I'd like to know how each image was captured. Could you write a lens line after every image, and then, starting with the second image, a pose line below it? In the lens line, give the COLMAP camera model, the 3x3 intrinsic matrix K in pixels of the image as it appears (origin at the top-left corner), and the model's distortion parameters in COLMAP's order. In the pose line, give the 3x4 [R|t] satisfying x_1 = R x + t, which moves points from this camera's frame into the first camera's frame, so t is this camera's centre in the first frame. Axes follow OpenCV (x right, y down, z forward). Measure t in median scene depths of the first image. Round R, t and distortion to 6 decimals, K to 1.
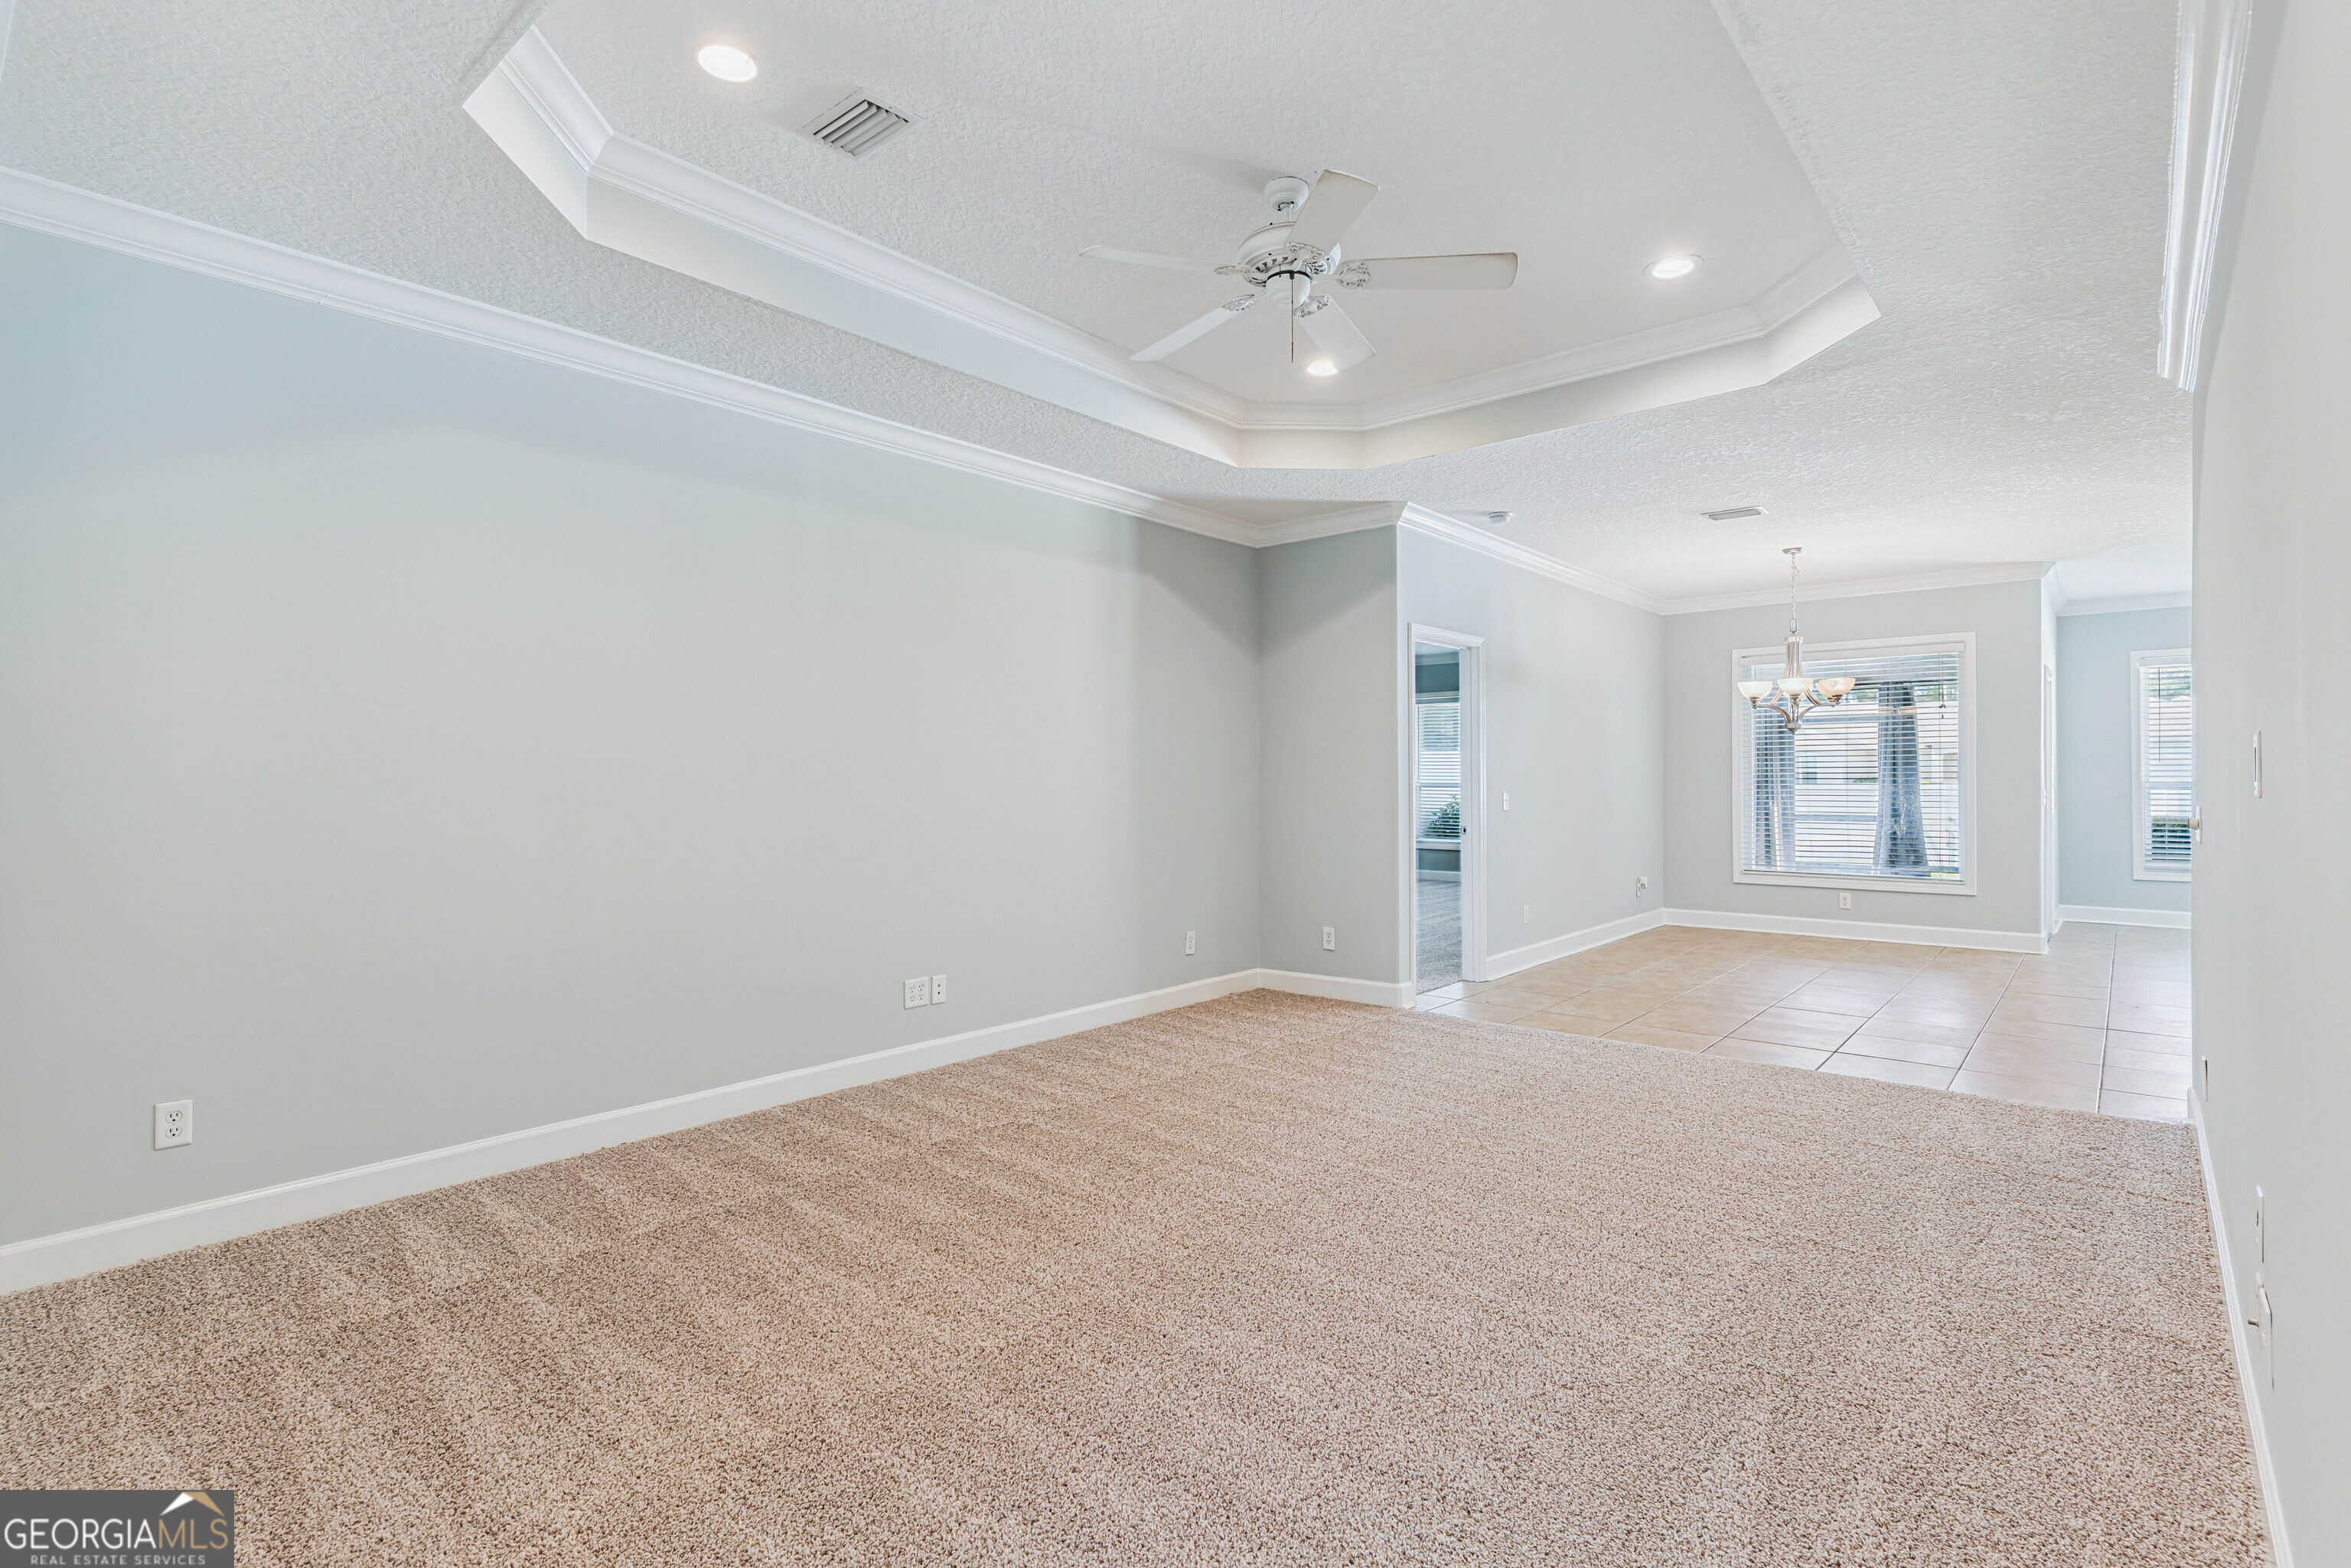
lens RADIAL K [[1113.3, 0, 1168.3], [0, 1113.3, 765.0], [0, 0, 1]] dist [0.001528, -0.000189]
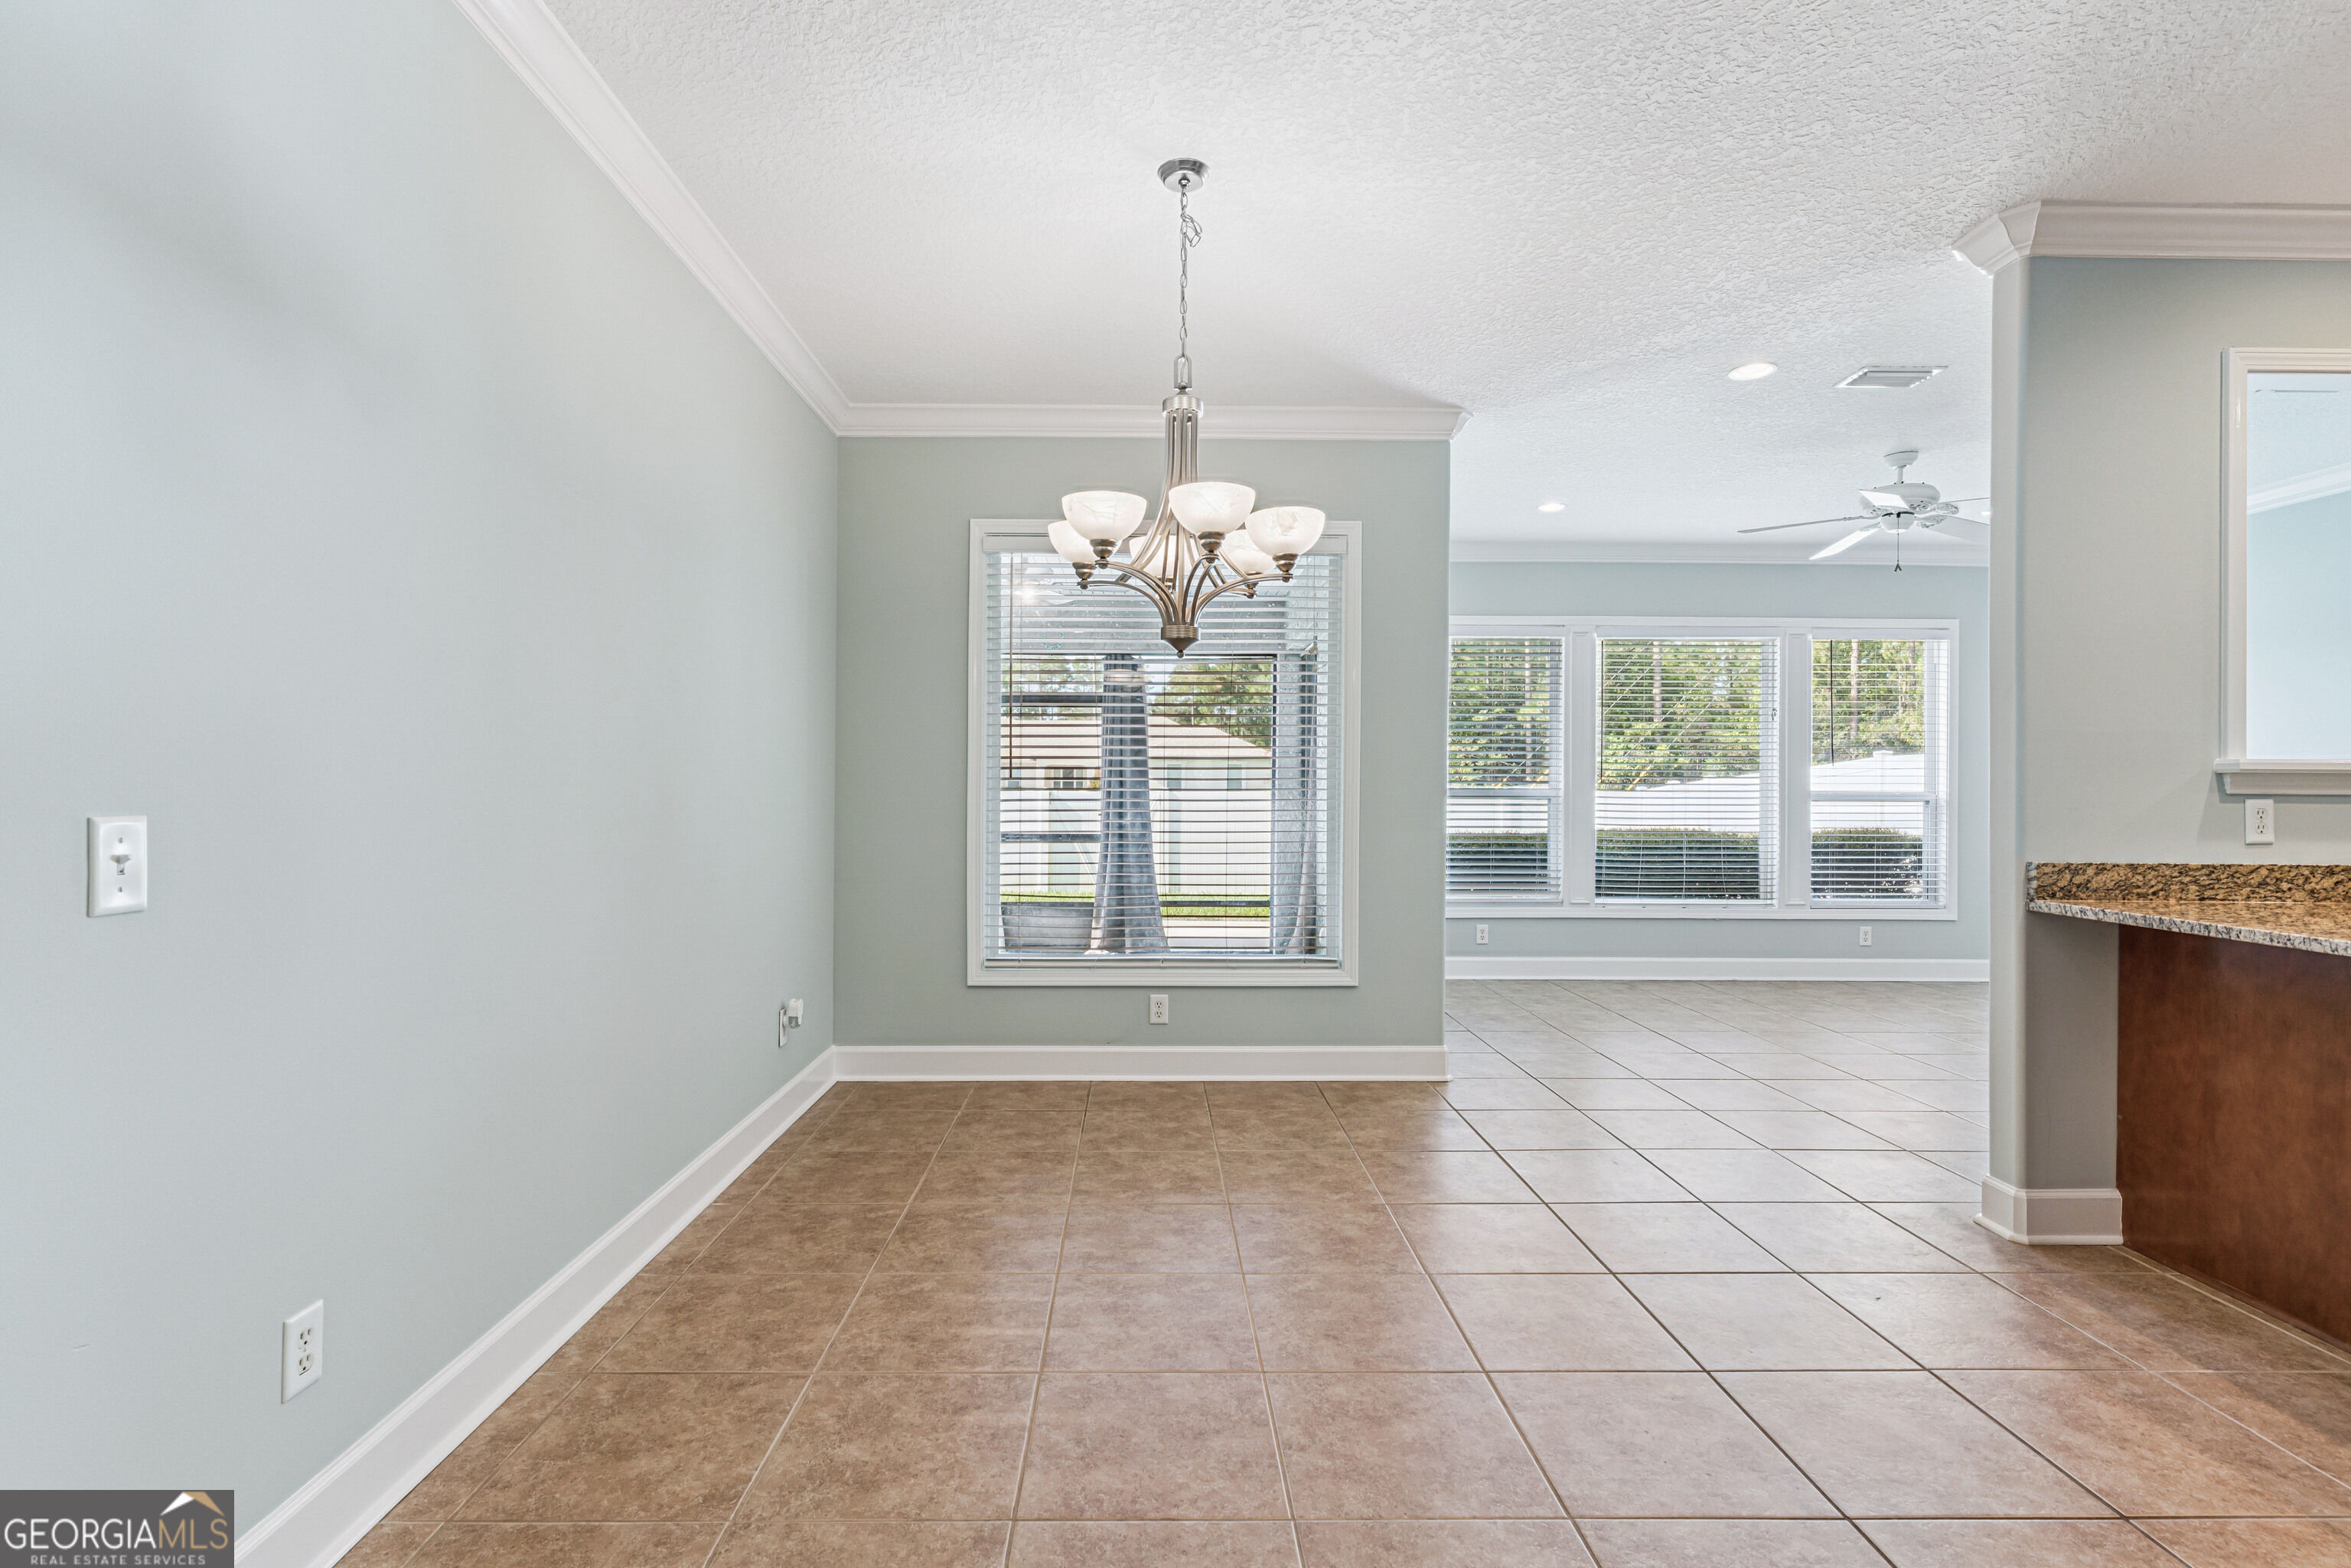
lens RADIAL K [[1113.3, 0, 1158.1], [0, 1113.3, 782.1], [0, 0, 1]] dist [0.001528, -0.000189]
pose [[0.746156, 0.006138, 0.665743, 0.299373], [-0.009158, 0.999958, 0.001045, 0.016100], [-0.665708, -0.006877, 0.746181, 0.717661]]
